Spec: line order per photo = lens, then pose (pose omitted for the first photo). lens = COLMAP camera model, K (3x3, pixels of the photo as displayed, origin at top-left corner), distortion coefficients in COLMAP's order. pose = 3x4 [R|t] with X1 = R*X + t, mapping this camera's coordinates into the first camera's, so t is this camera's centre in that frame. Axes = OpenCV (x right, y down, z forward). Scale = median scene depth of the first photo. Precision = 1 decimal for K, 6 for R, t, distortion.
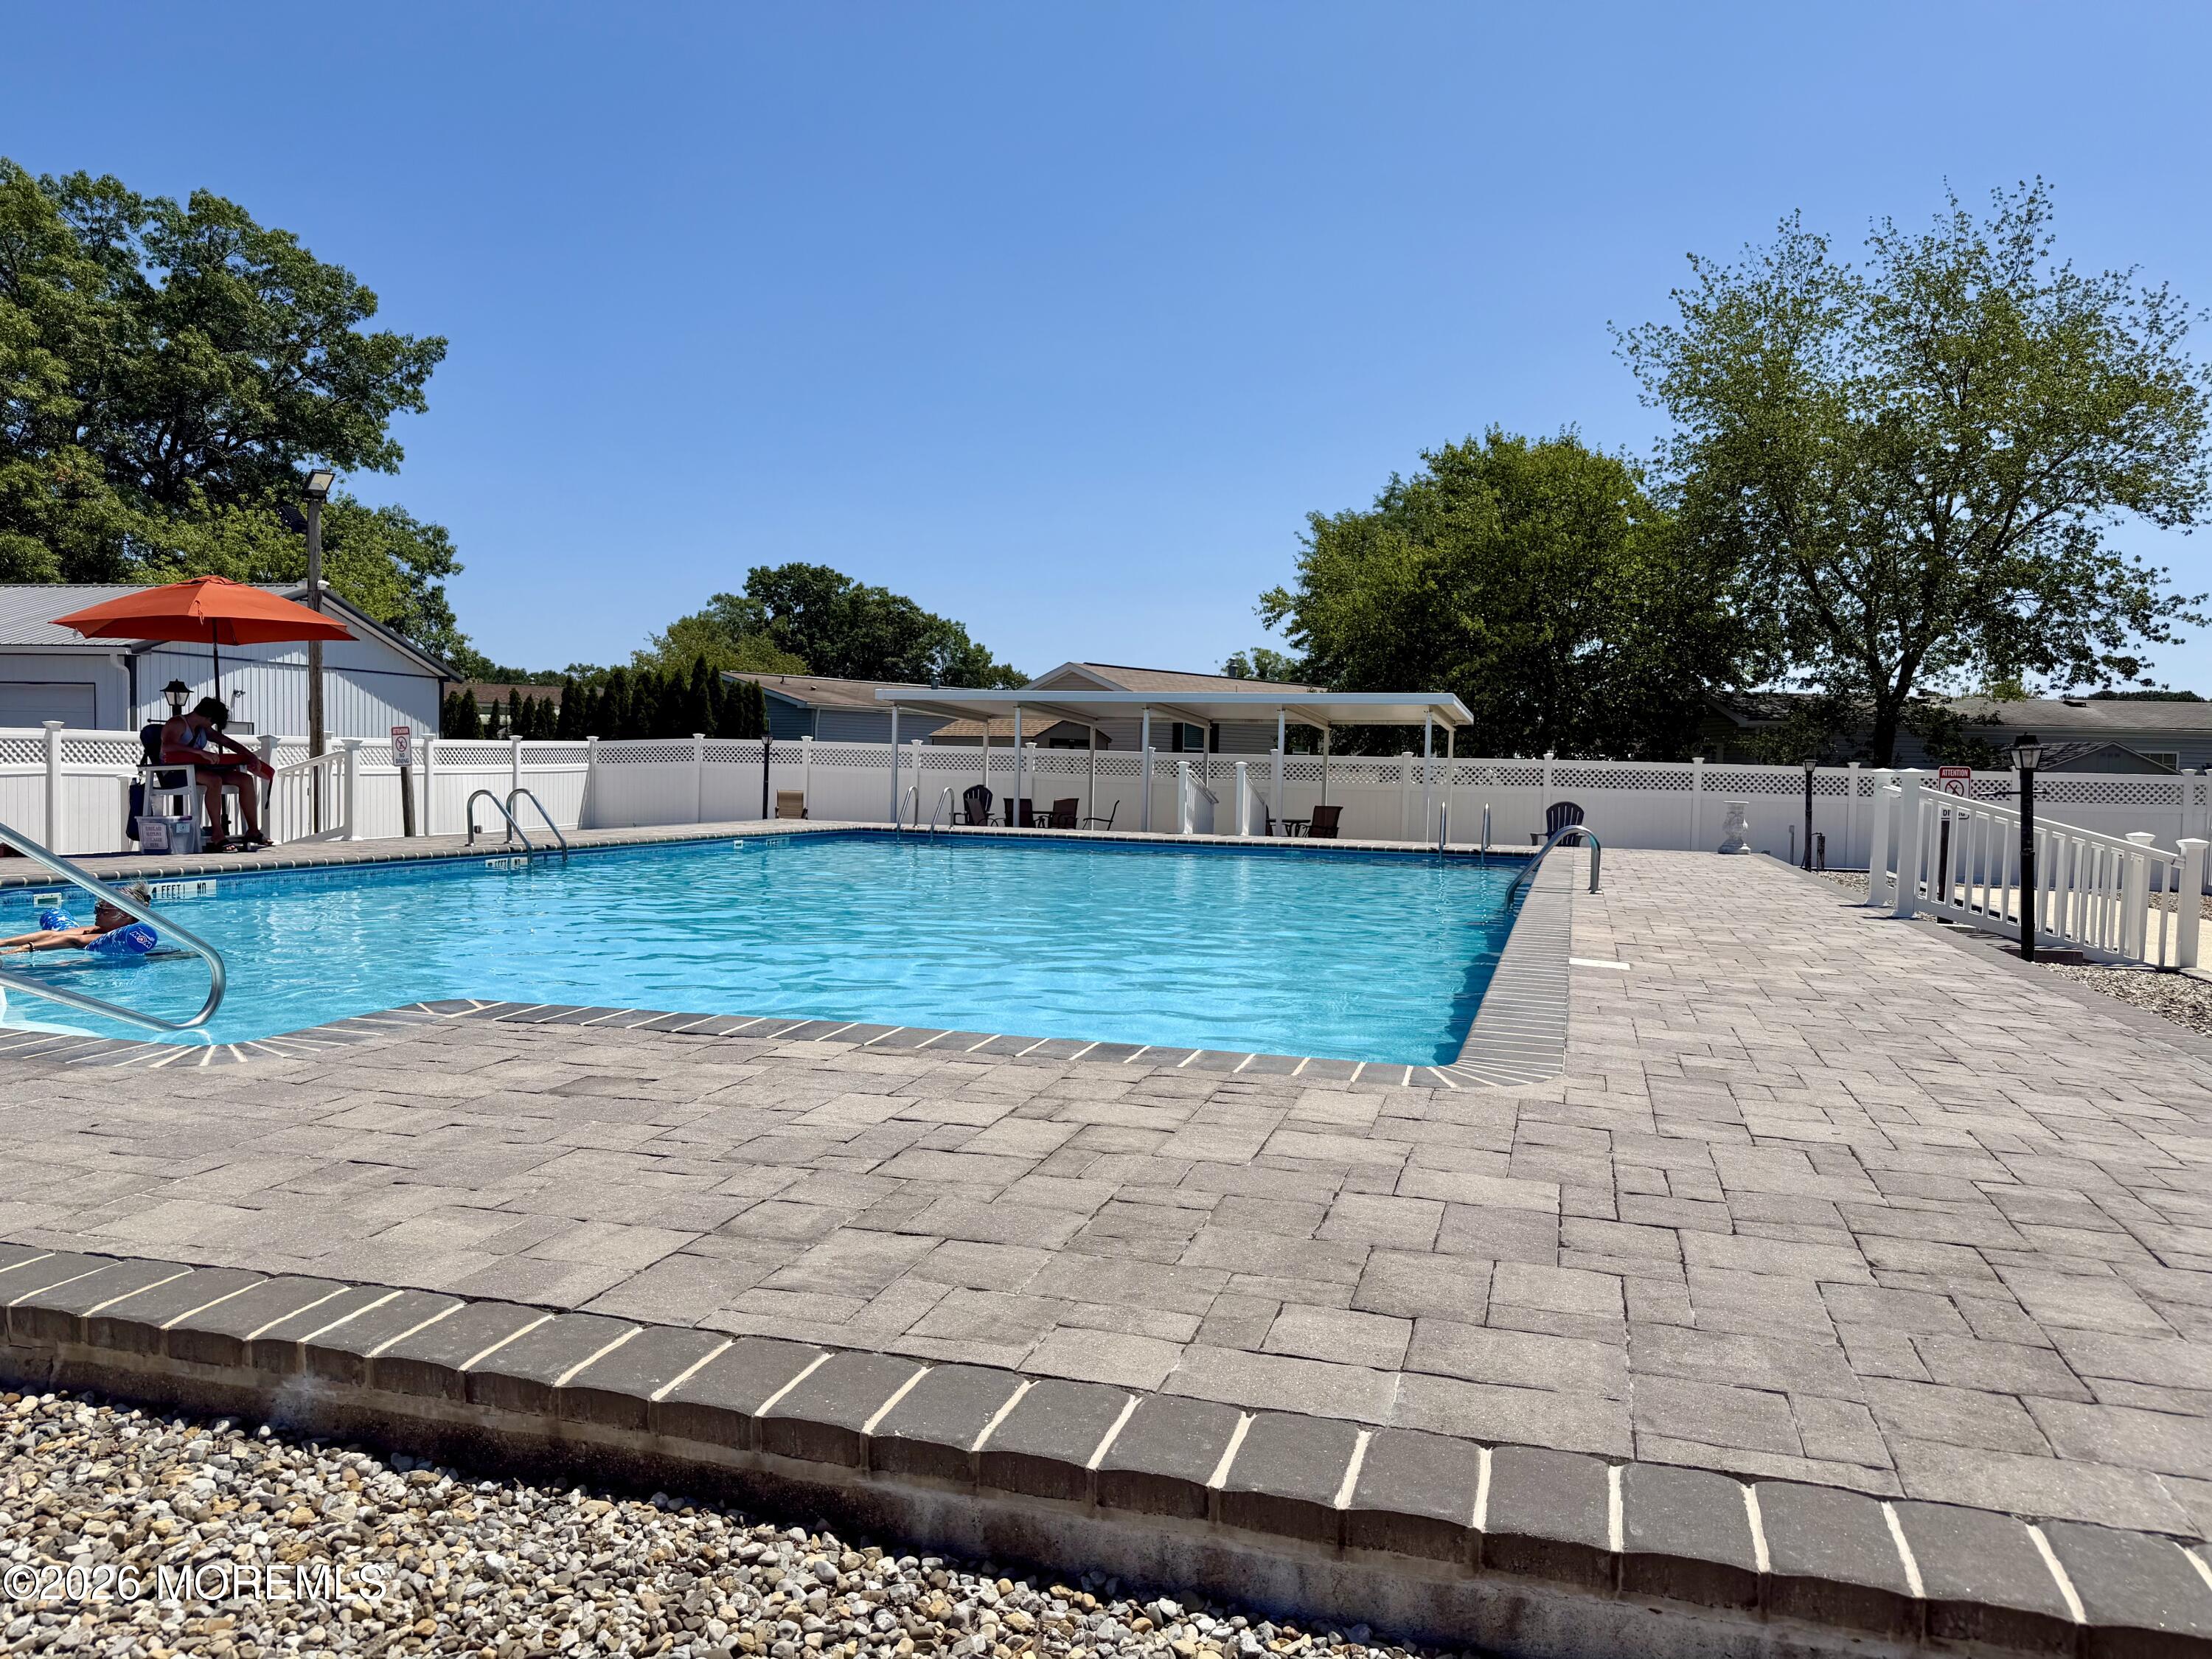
lens RADIAL K [[1564.6, 0, 1107.7], [0, 1564.6, 880.3], [0, 0, 1]] dist [0.060969, -0.066221]
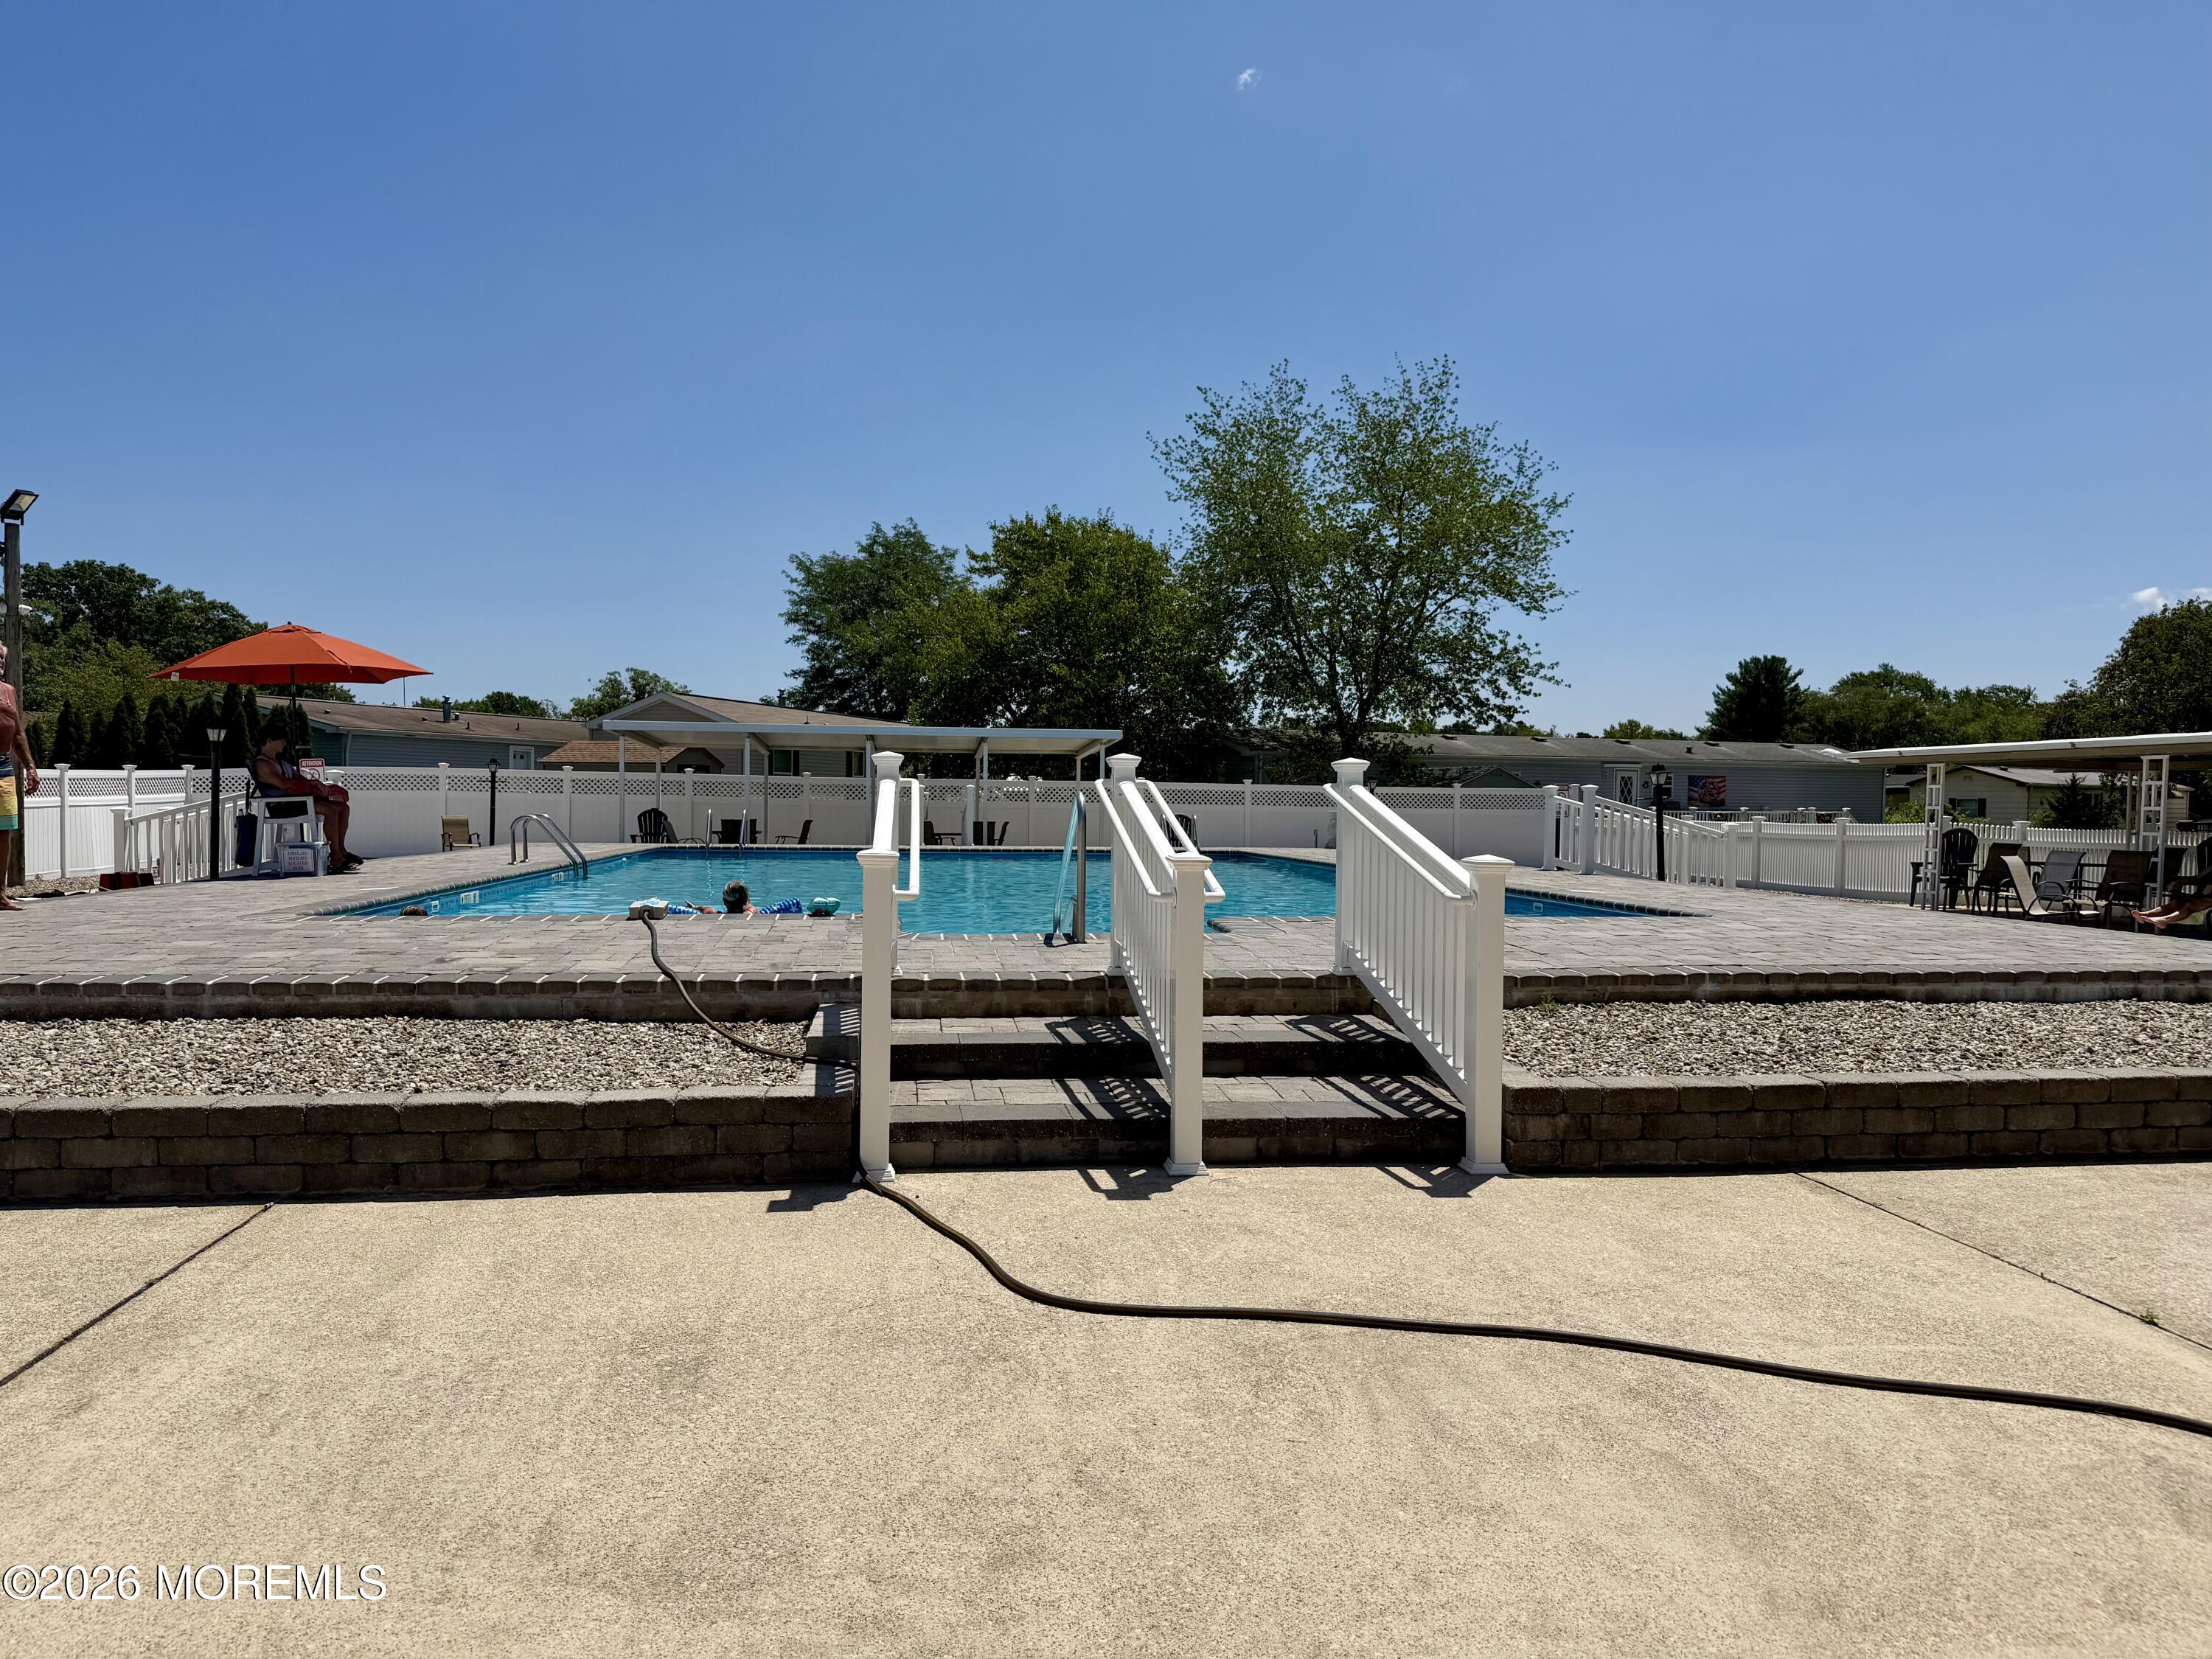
lens RADIAL K [[1592.5, 0, 1029.8], [0, 1592.5, 889.0], [0, 0, 1]] dist [0.109668, -0.169385]
pose [[0.923018, -0.033956, 0.383254, -0.286116], [0.037142, 0.999310, -0.000915, 0.006758], [-0.382959, 0.015080, 0.923642, -0.142723]]
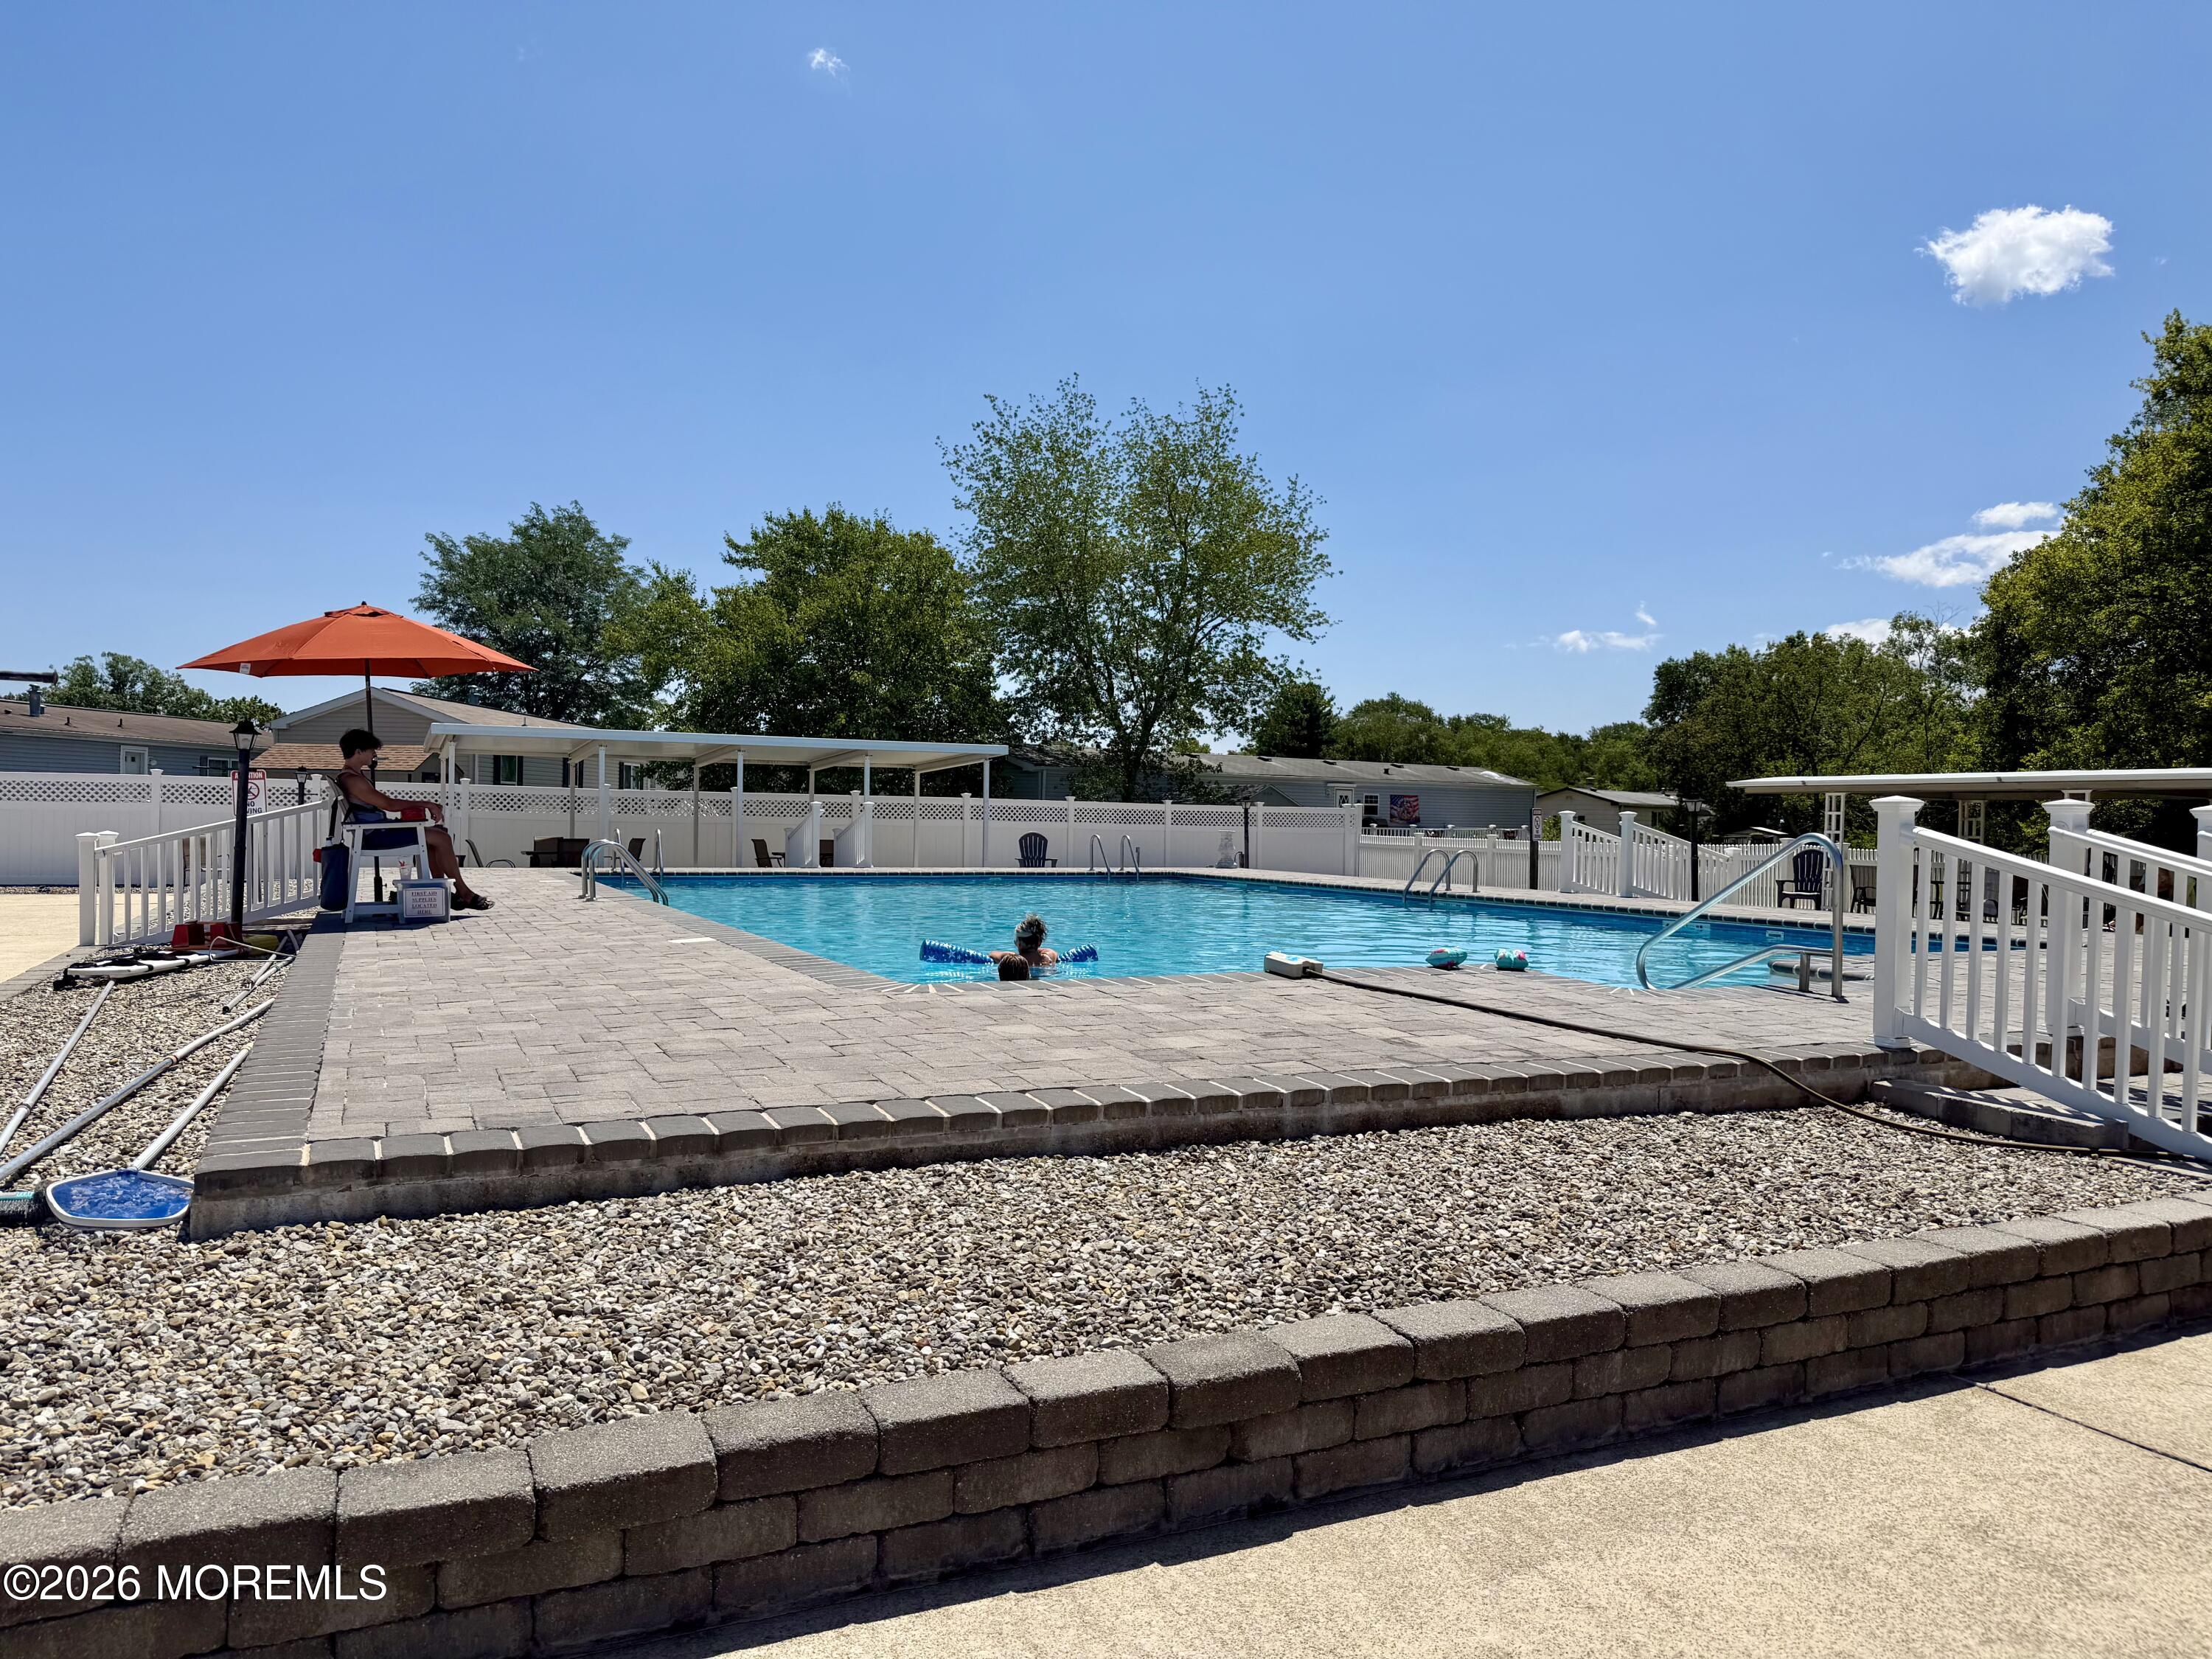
lens RADIAL K [[1624.3, 0, 1107.9], [0, 1624.3, 835.3], [0, 0, 1]] dist [0.115882, -0.201929]
pose [[0.751410, -0.017940, 0.659592, -0.442710], [0.047474, 0.998509, -0.026925, -0.008727], [-0.658126, 0.051546, 0.751142, -0.008185]]
